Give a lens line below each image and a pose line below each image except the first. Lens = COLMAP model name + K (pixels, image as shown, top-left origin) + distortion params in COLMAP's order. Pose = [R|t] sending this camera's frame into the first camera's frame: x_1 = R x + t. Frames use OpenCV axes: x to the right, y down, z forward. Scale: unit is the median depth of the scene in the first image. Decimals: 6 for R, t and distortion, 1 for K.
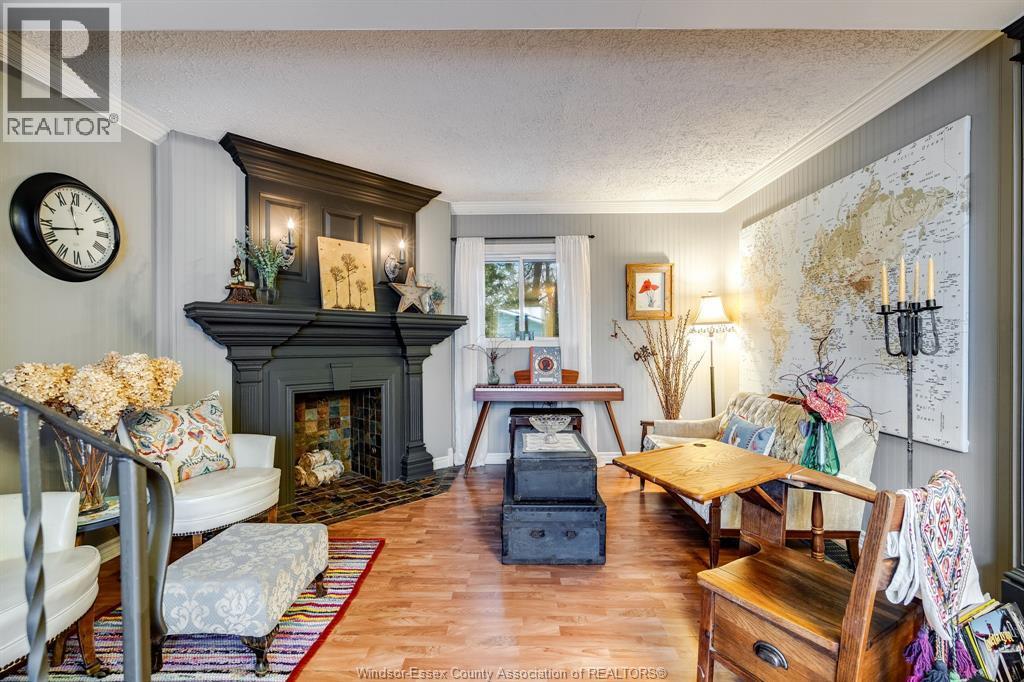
lens RADIAL K [[470.0, 0, 511.8], [0, 470.0, 342.6], [0, 0, 1]] dist [-0.002816, 0.000243]
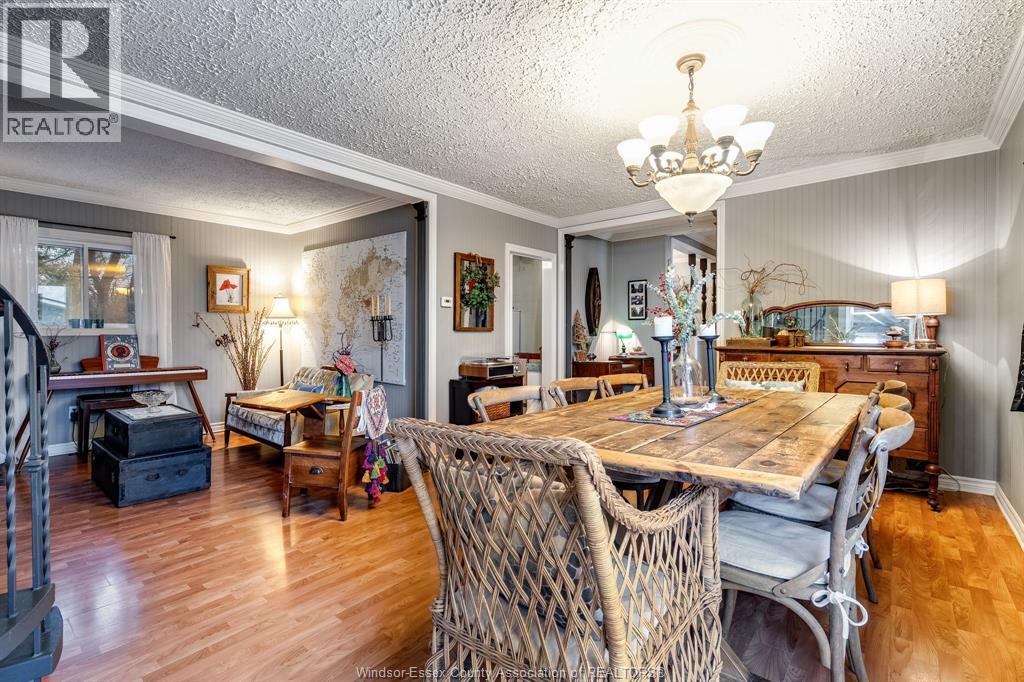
lens RADIAL K [[470.0, 0, 511.8], [0, 470.0, 342.6], [0, 0, 1]] dist [-0.002816, 0.000243]
pose [[0.640462, -0.011045, 0.767911, -0.190406], [-0.013708, 0.999573, 0.025810, -0.013533], [-0.767868, -0.027056, 0.640037, -0.380141]]
